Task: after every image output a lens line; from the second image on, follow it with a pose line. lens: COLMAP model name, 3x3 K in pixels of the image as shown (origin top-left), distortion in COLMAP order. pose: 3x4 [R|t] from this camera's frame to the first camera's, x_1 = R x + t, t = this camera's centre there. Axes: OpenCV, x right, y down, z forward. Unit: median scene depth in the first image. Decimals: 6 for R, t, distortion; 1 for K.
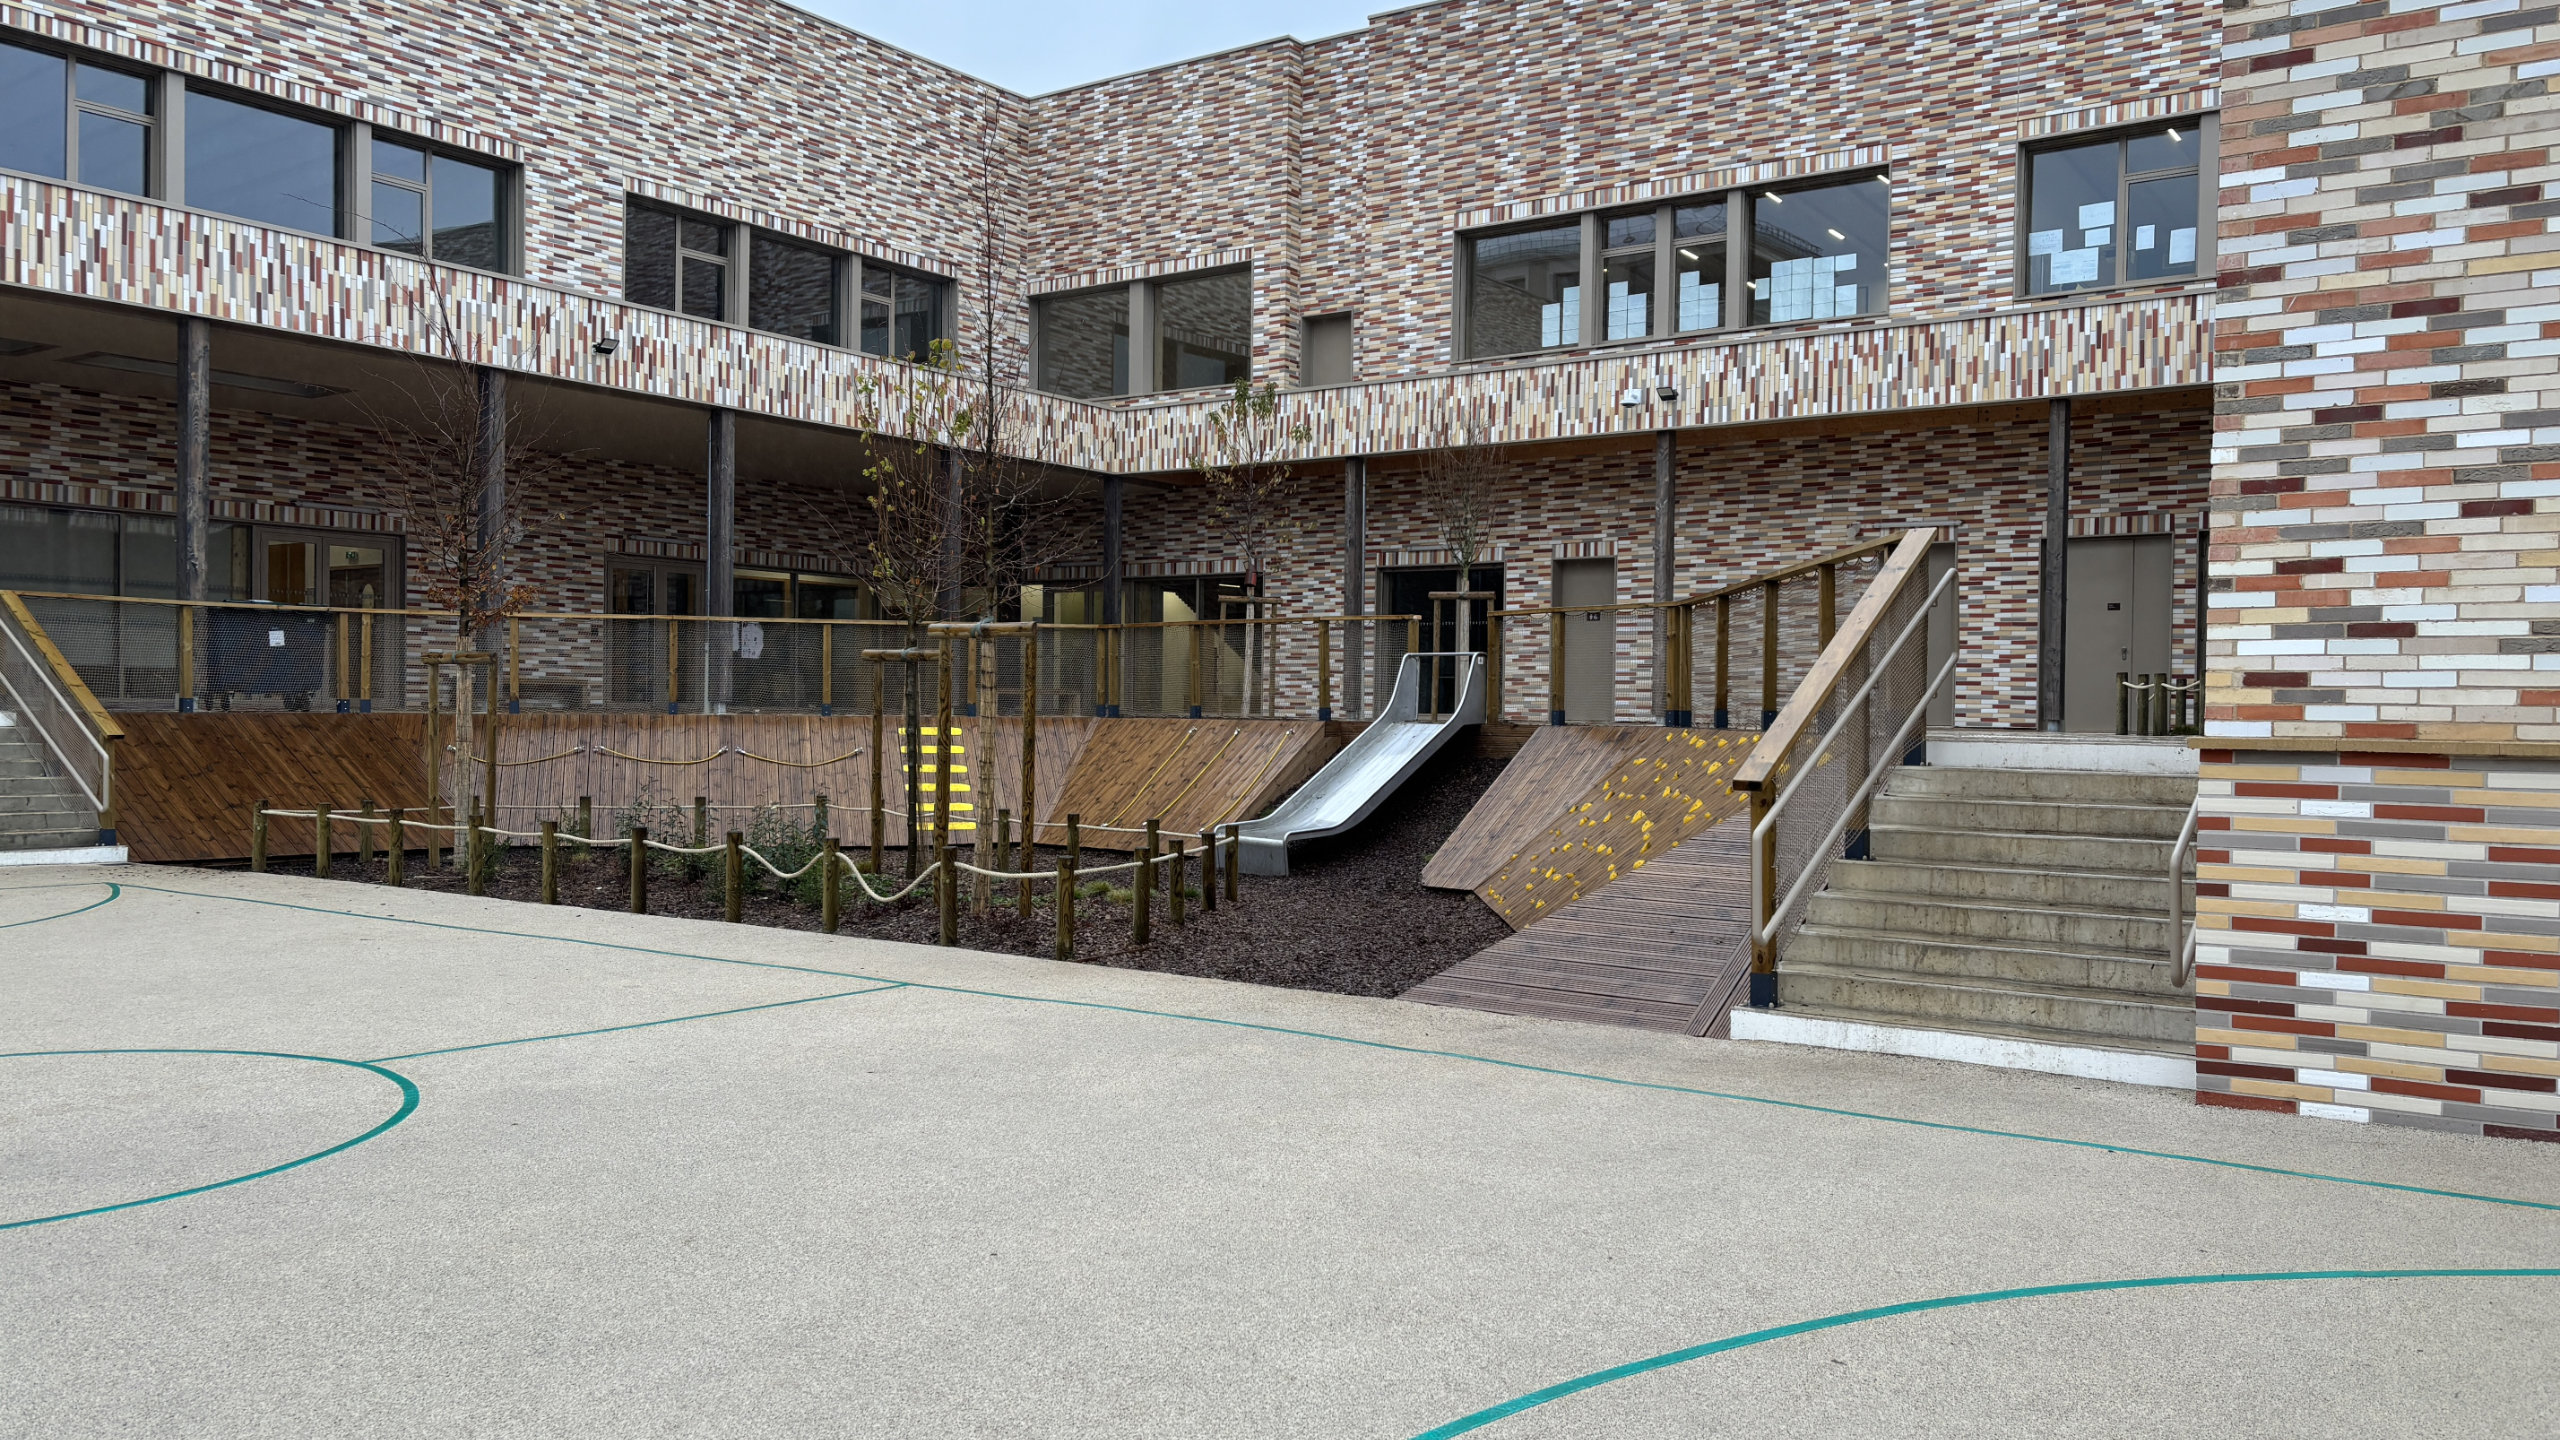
lens RADIAL K [[1951.3, 0, 1274.7], [0, 1951.3, 713.8], [0, 0, 1]] dist [0.043238, -0.014215]
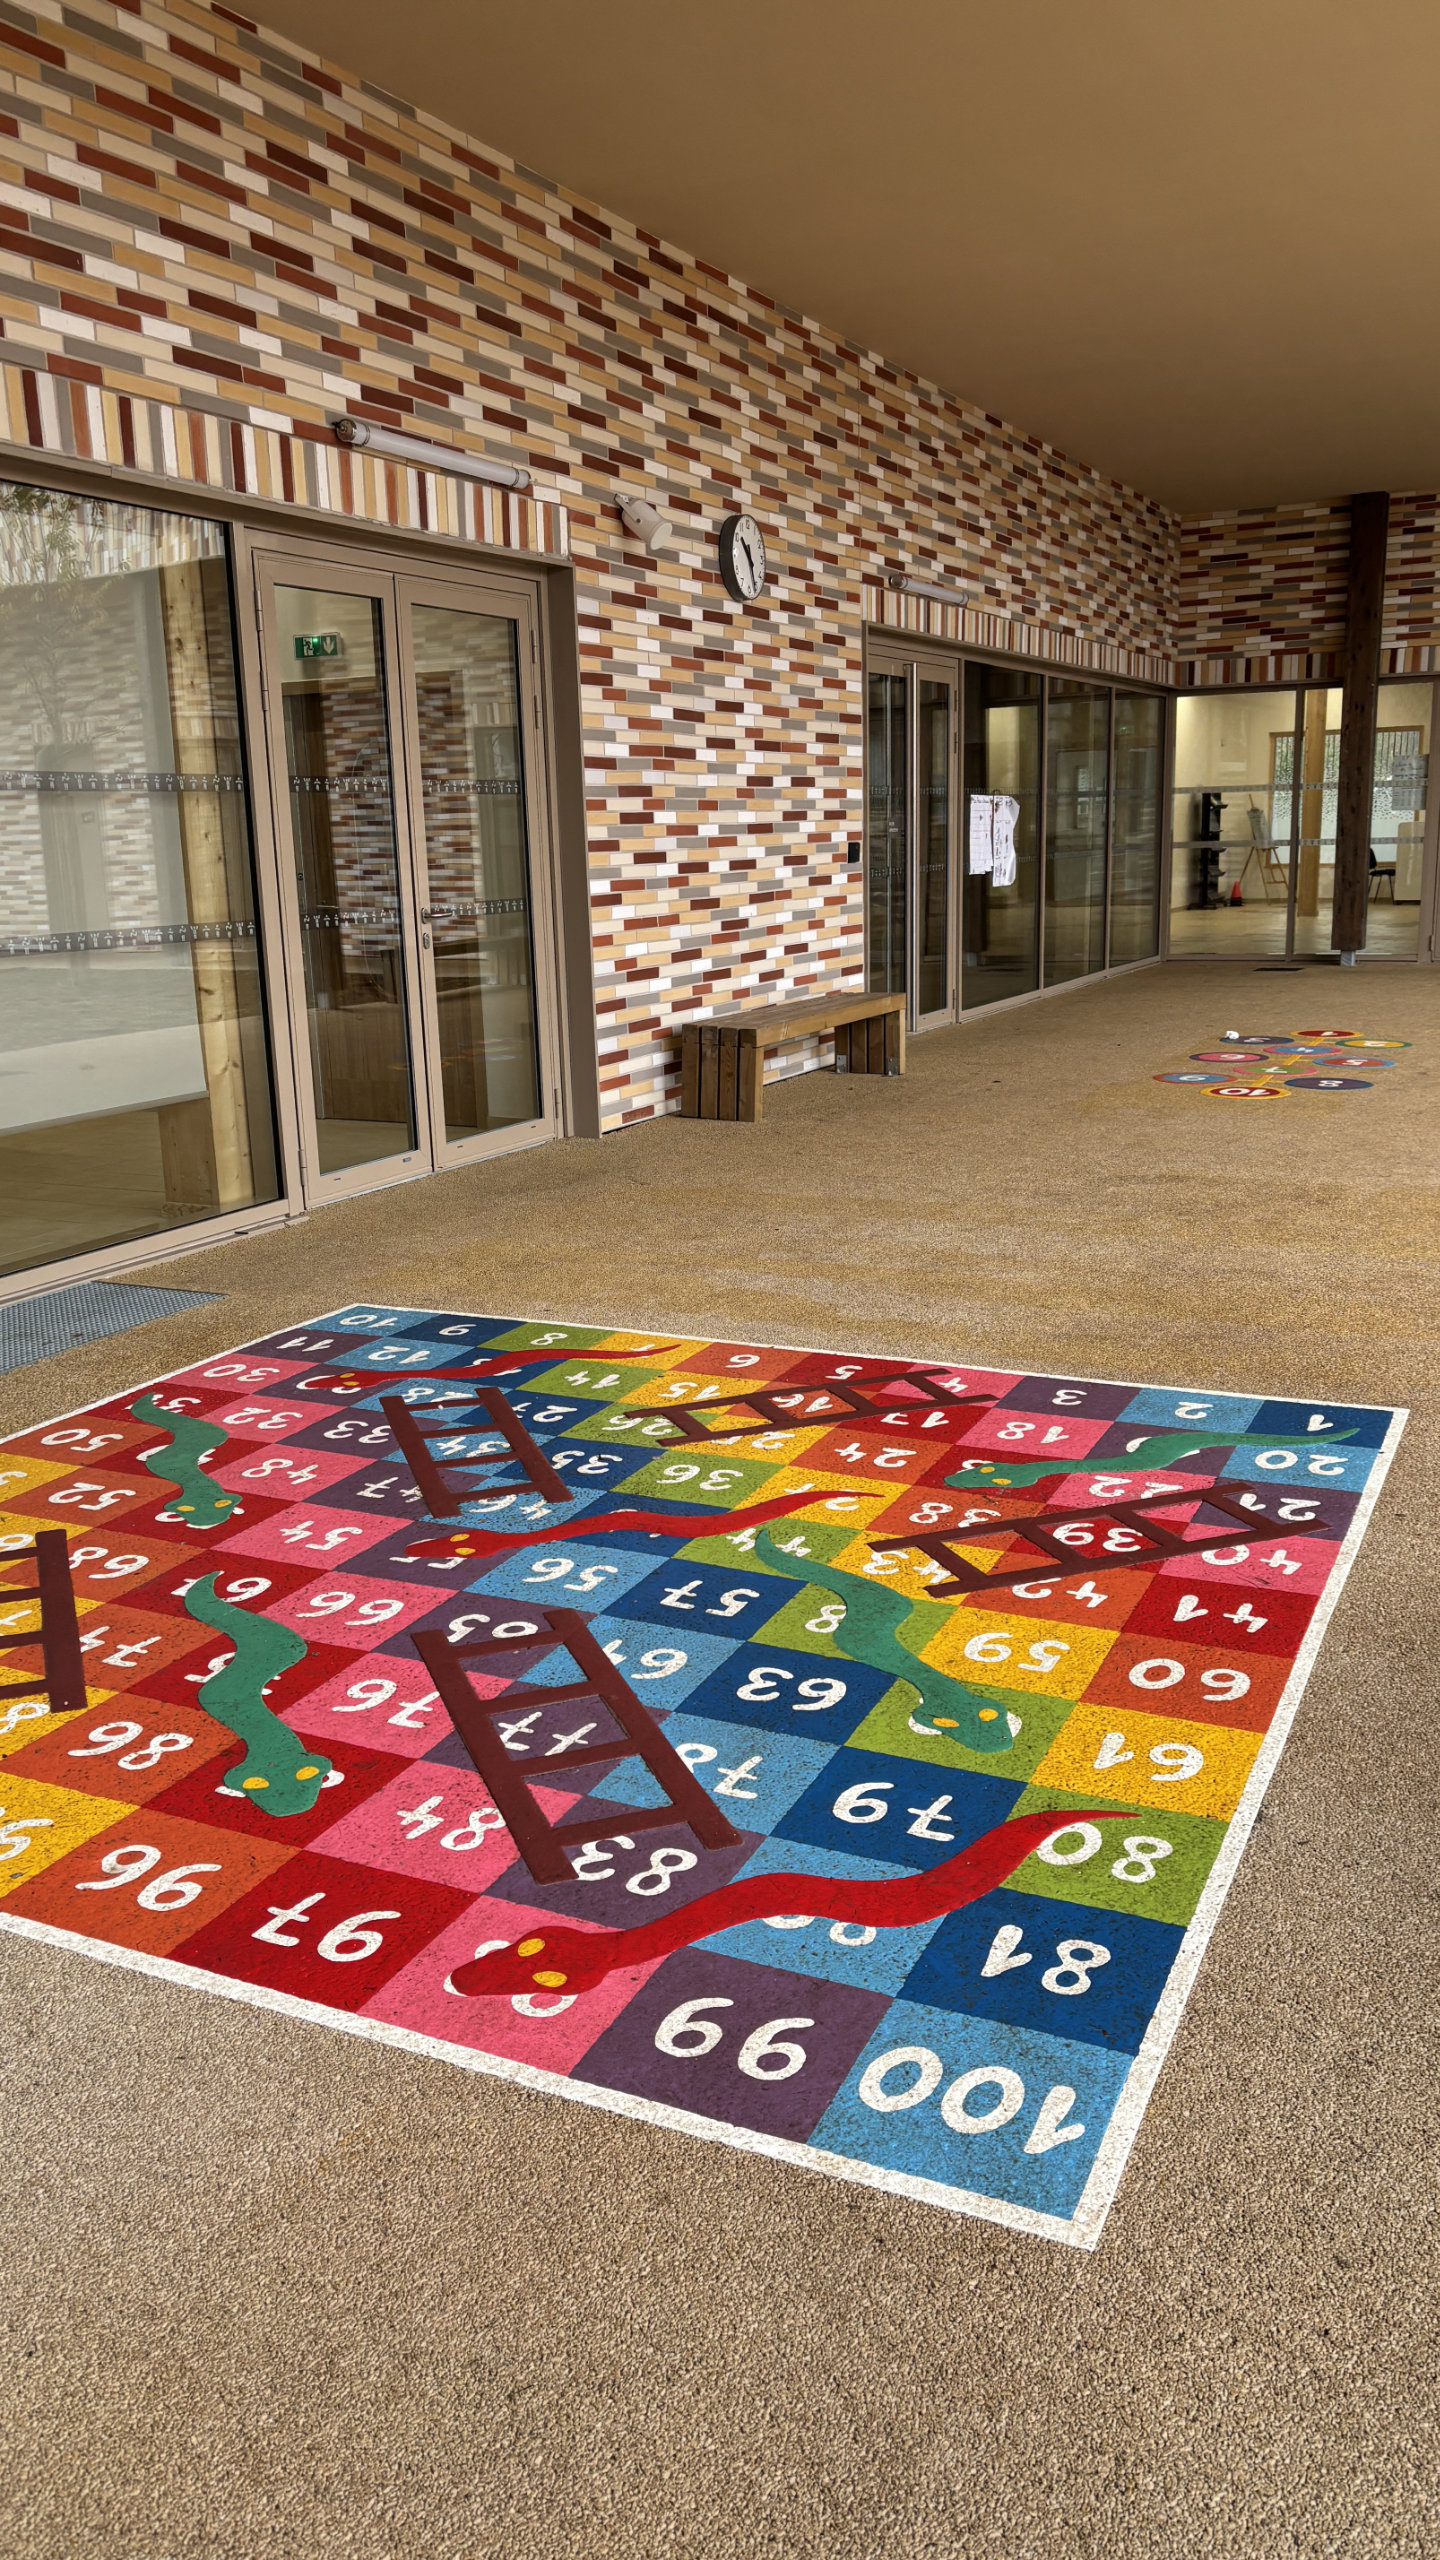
lens RADIAL K [[1951.3, 0, 718.5], [0, 1951.3, 1279.5], [0, 0, 1]] dist [0.043238, -0.014215]
pose [[0.984577, -0.072505, 0.159220, -0.487376], [0.034138, 0.972207, 0.231620, -0.055400], [-0.171589, -0.222612, 0.959688, 0.702433]]
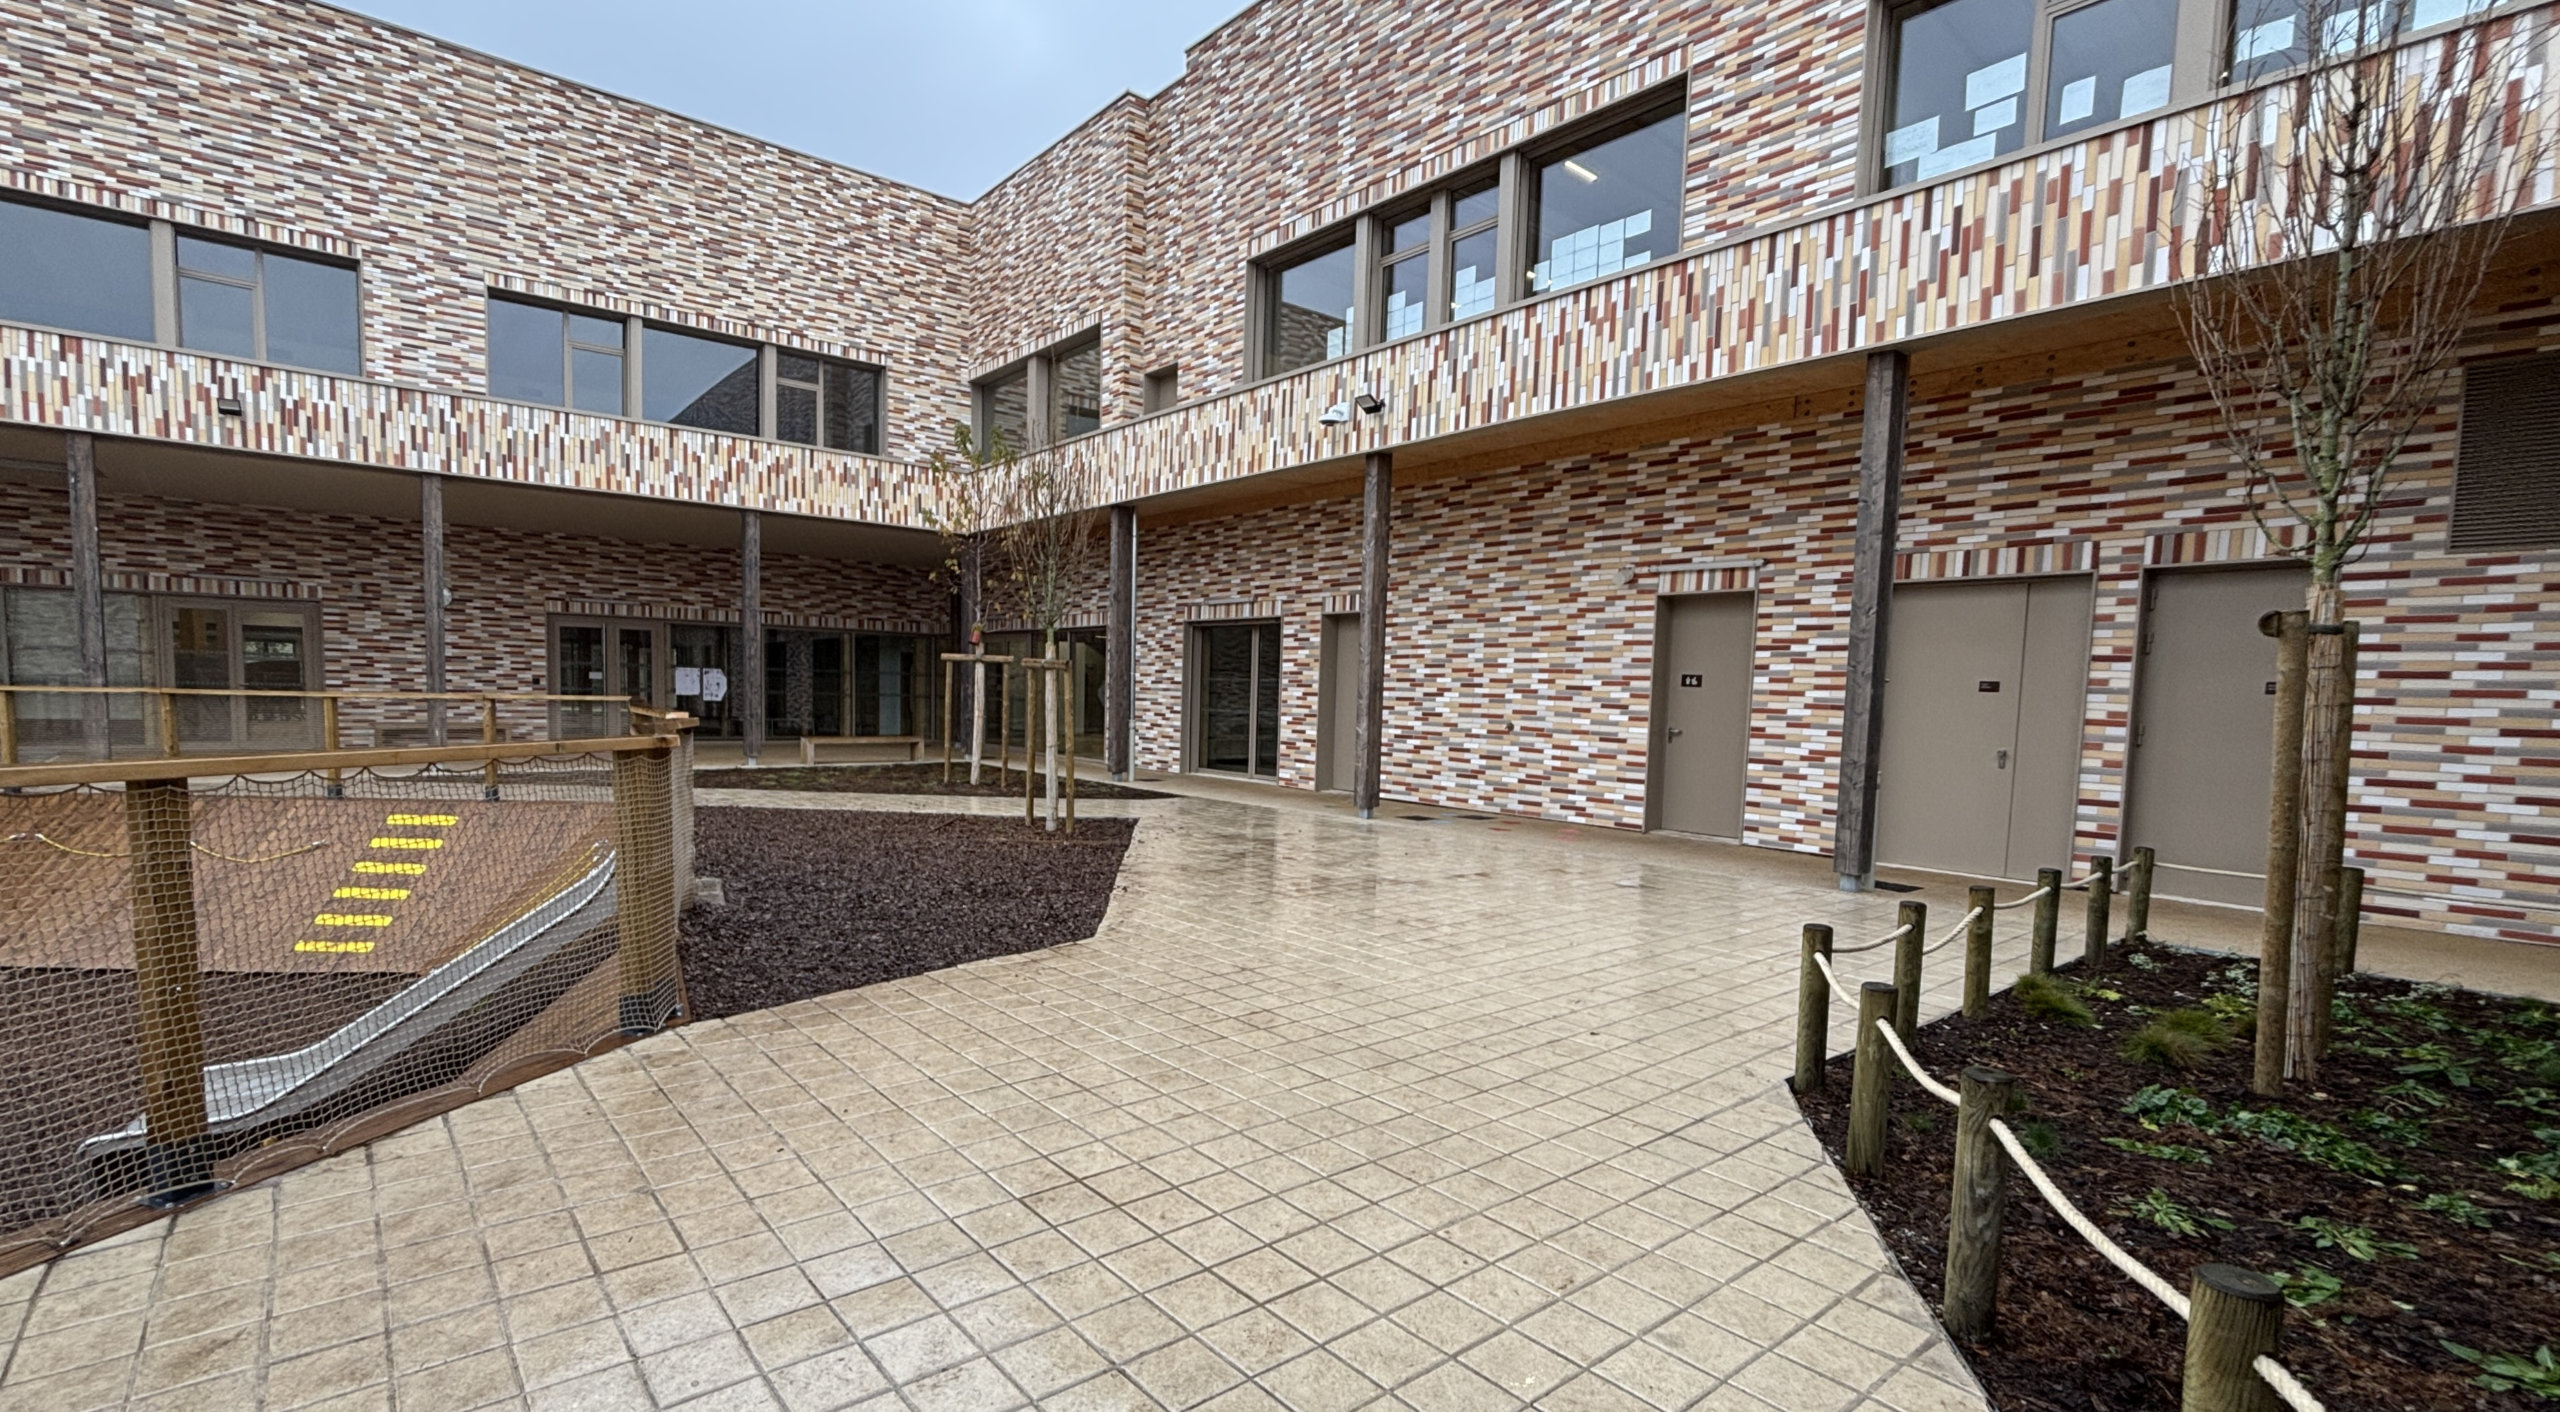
lens RADIAL K [[1117.6, 0, 1217.6], [0, 1117.6, 765.2], [0, 0, 1]] dist [-0.003397, 0.002578]
pose [[0.960416, 0.030589, -0.276884, 0.259797], [-0.012627, 0.997712, 0.066422, -0.045826], [0.278282, -0.060297, 0.958605, 0.521800]]
